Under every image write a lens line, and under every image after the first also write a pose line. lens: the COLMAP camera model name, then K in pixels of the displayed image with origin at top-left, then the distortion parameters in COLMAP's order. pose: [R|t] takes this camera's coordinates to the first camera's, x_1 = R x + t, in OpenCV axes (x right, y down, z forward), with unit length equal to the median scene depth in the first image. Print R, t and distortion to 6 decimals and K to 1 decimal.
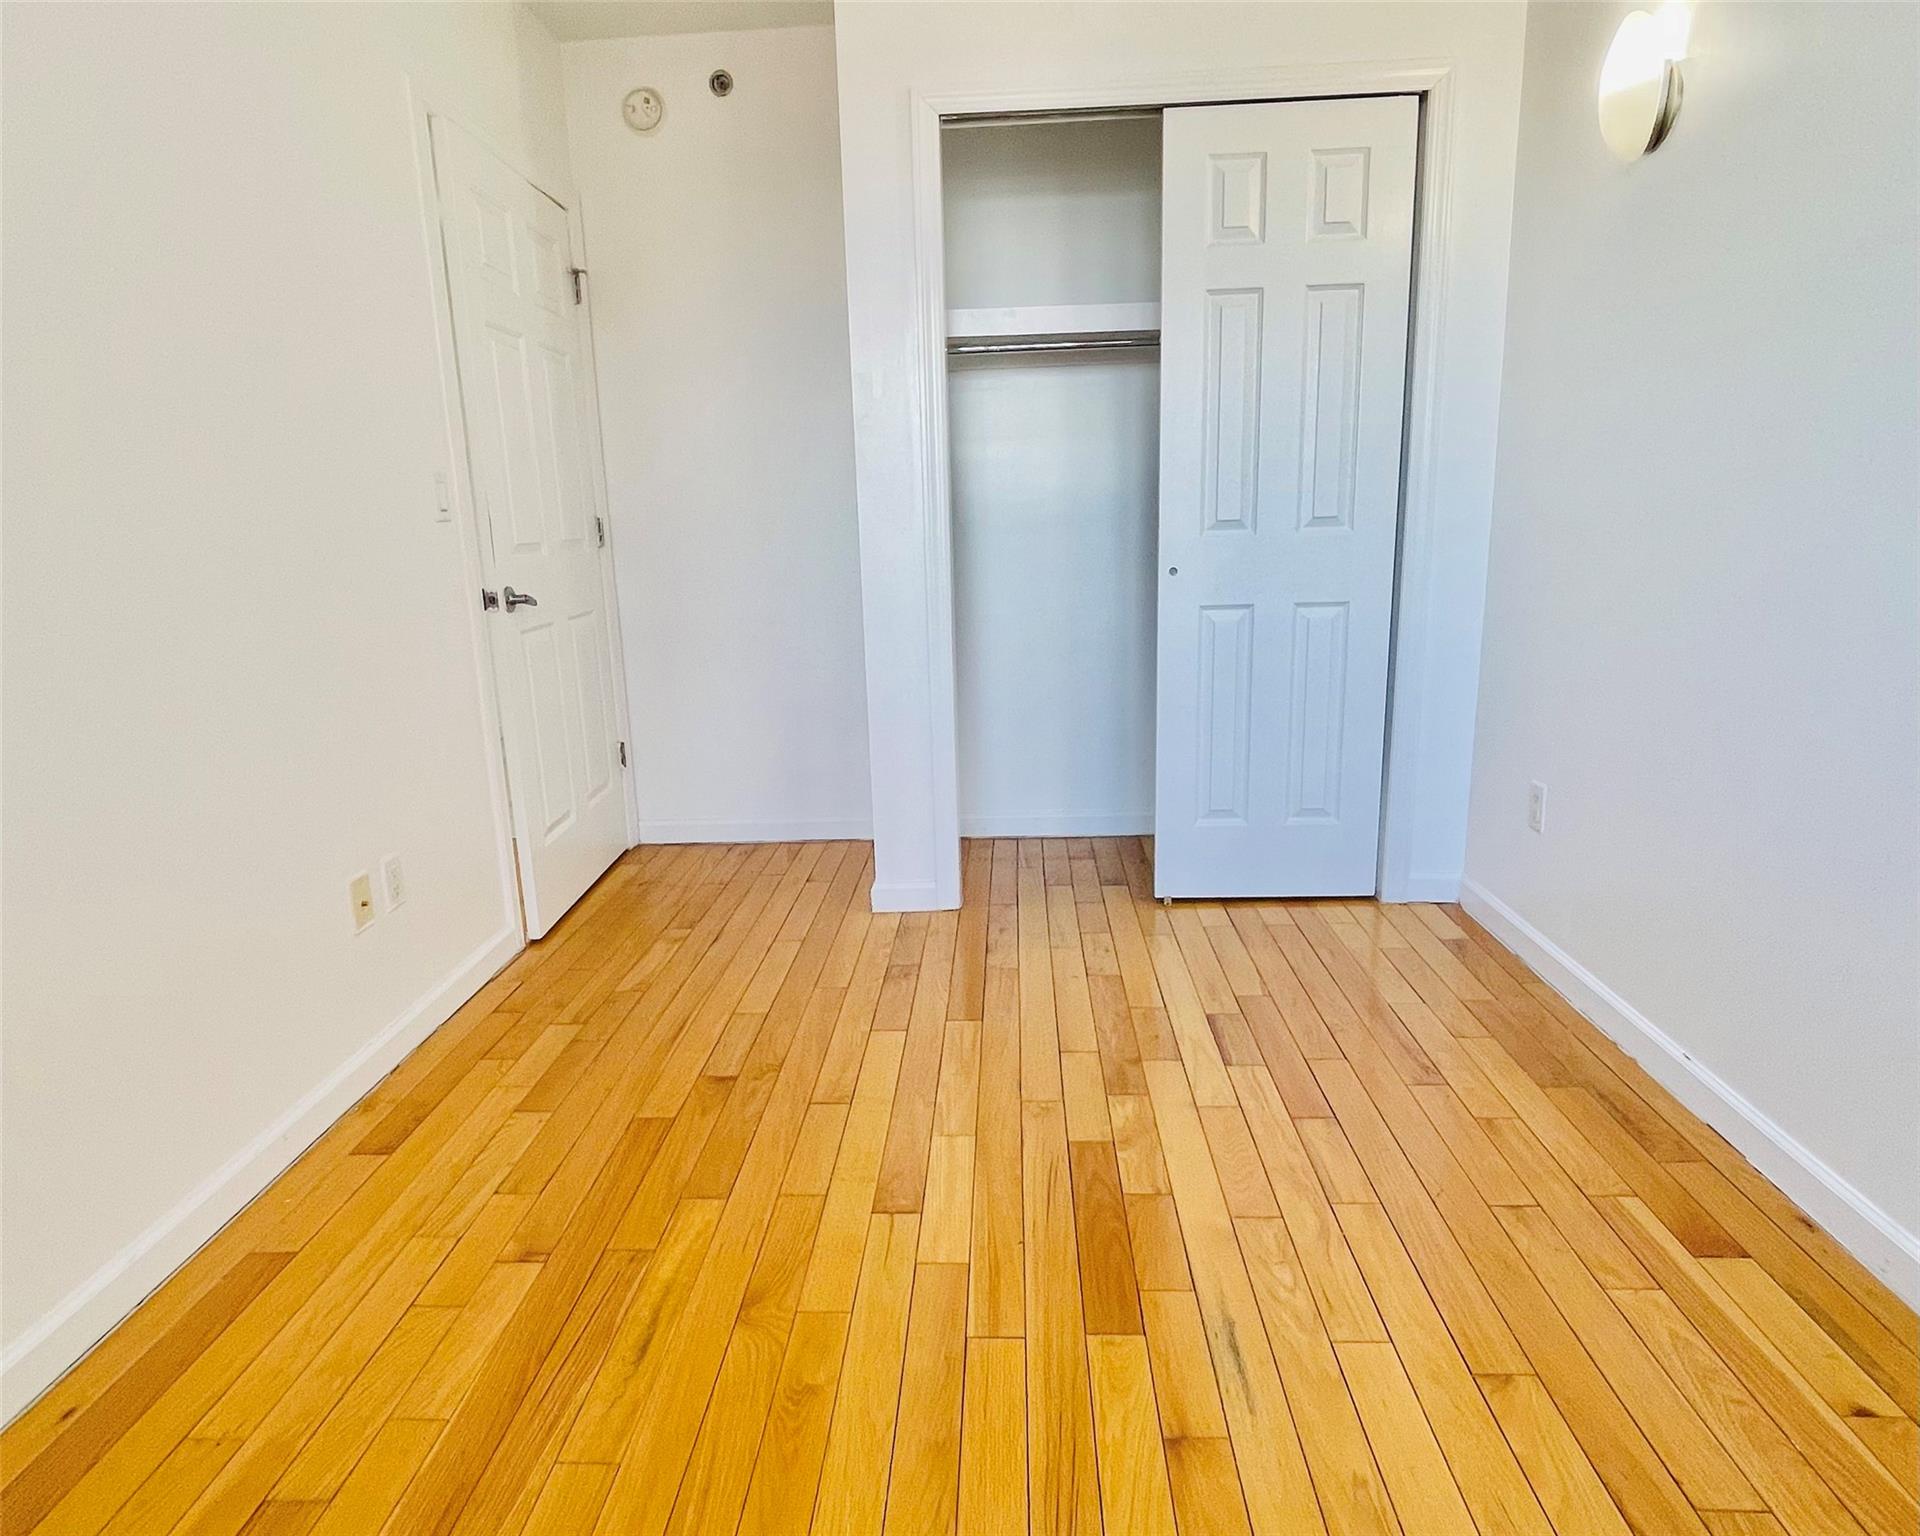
lens RADIAL K [[1164.3, 0, 959.5], [0, 1164.3, 768.2], [0, 0, 1]] dist [0.002336, 0.000804]
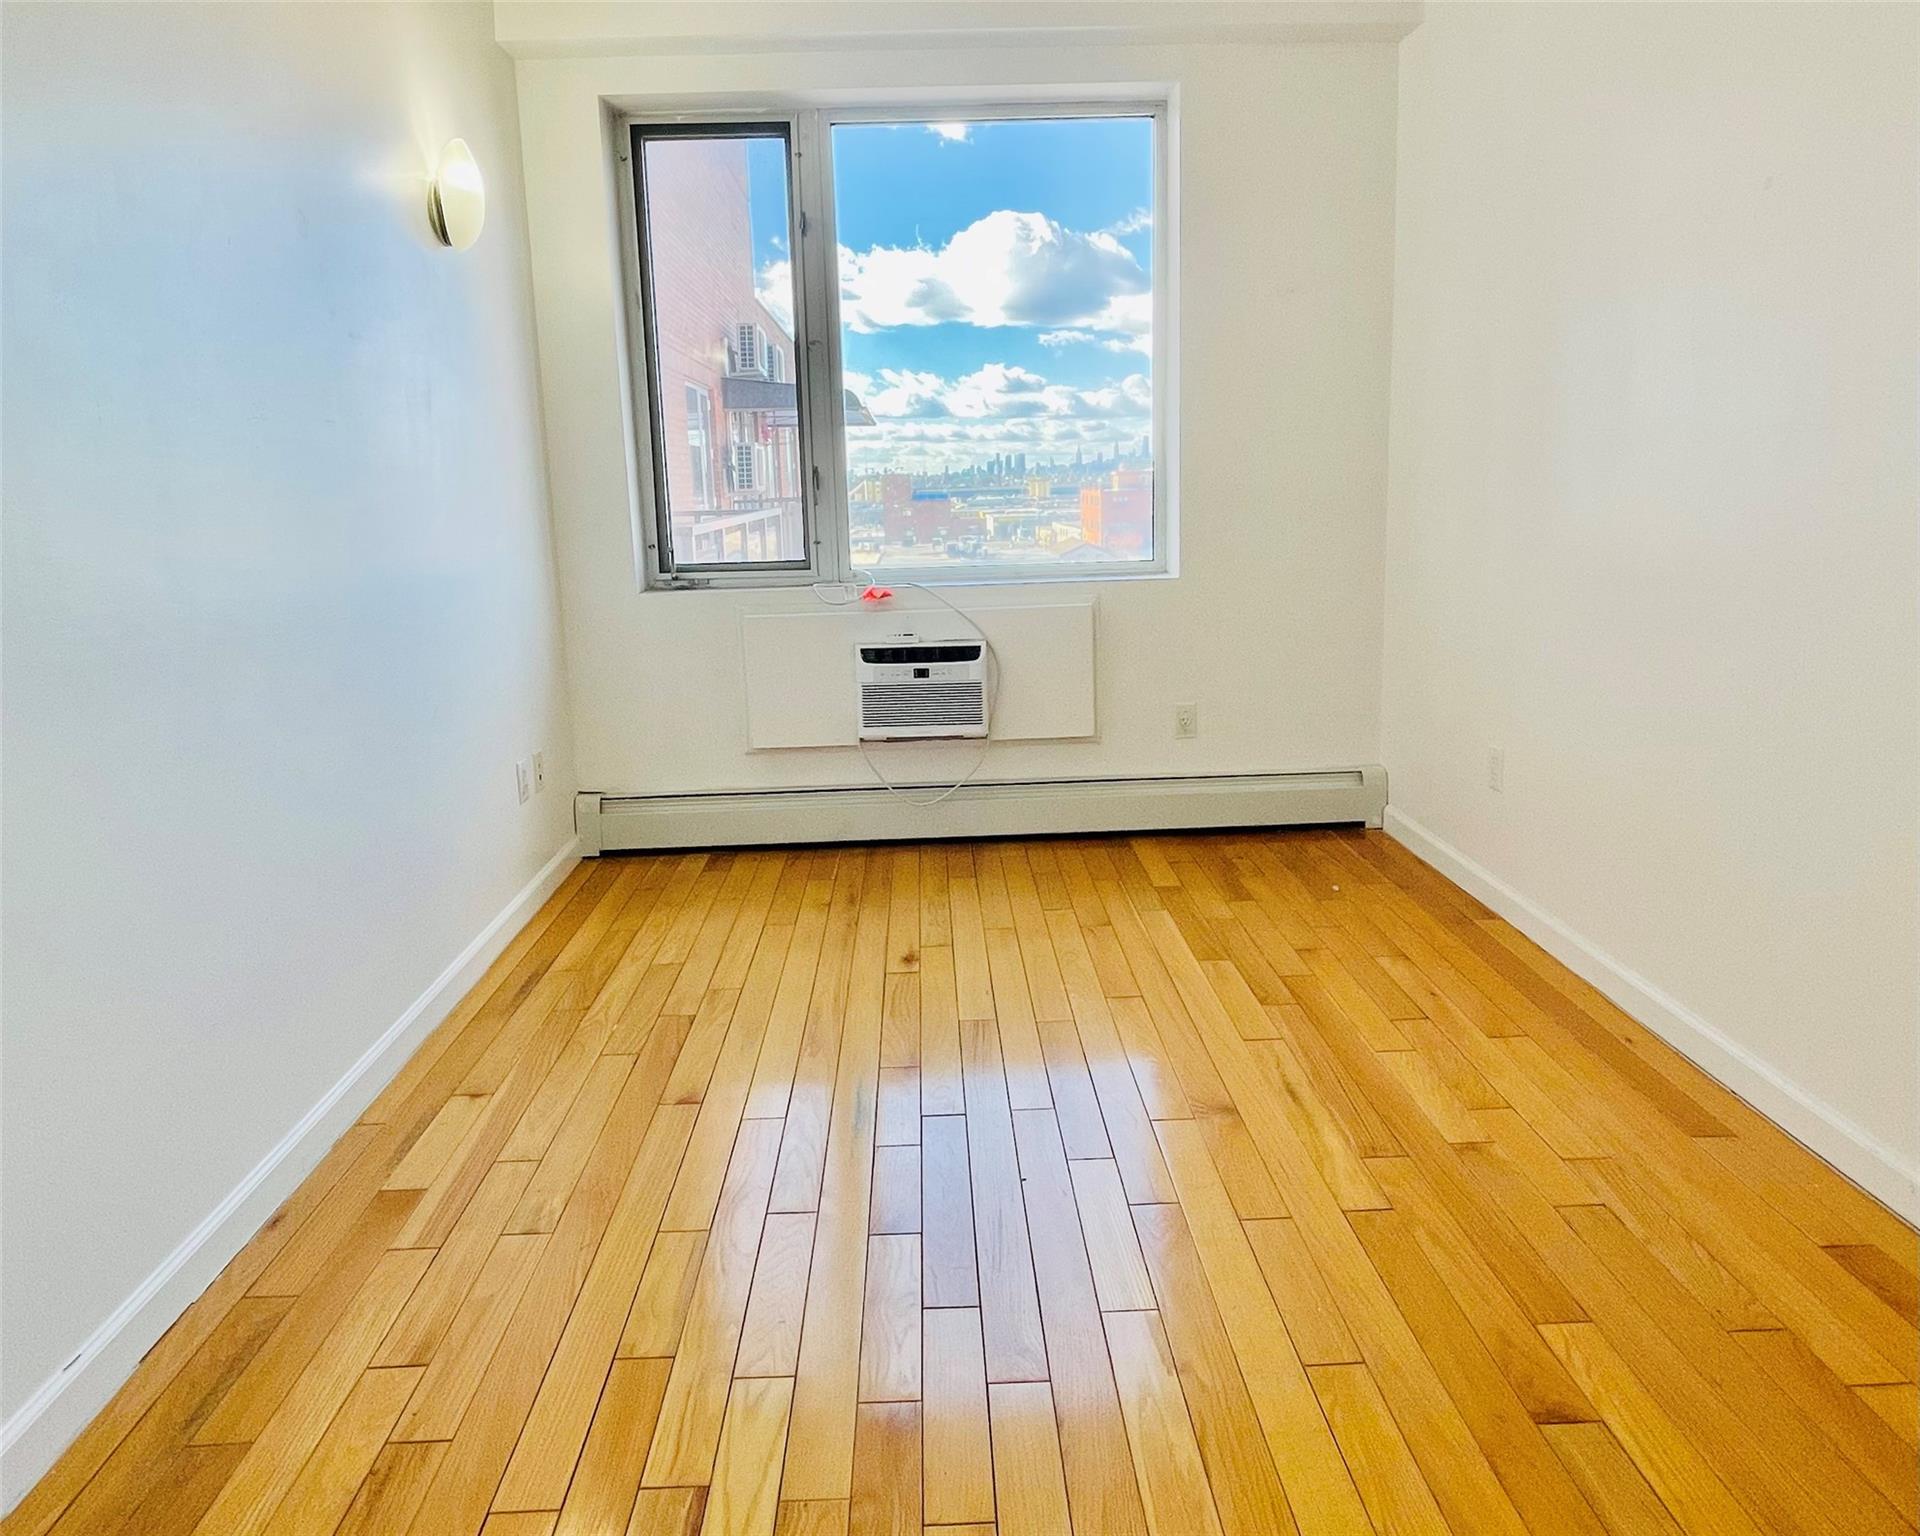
lens RADIAL K [[1164.3, 0, 958.7], [0, 1164.3, 766.6], [0, 0, 1]] dist [0.002336, 0.000804]
pose [[-0.994954, 0.078477, -0.062512, 0.154200], [0.042347, 0.893306, 0.447449, -0.423009], [0.090957, 0.442544, -0.892122, 1.842690]]
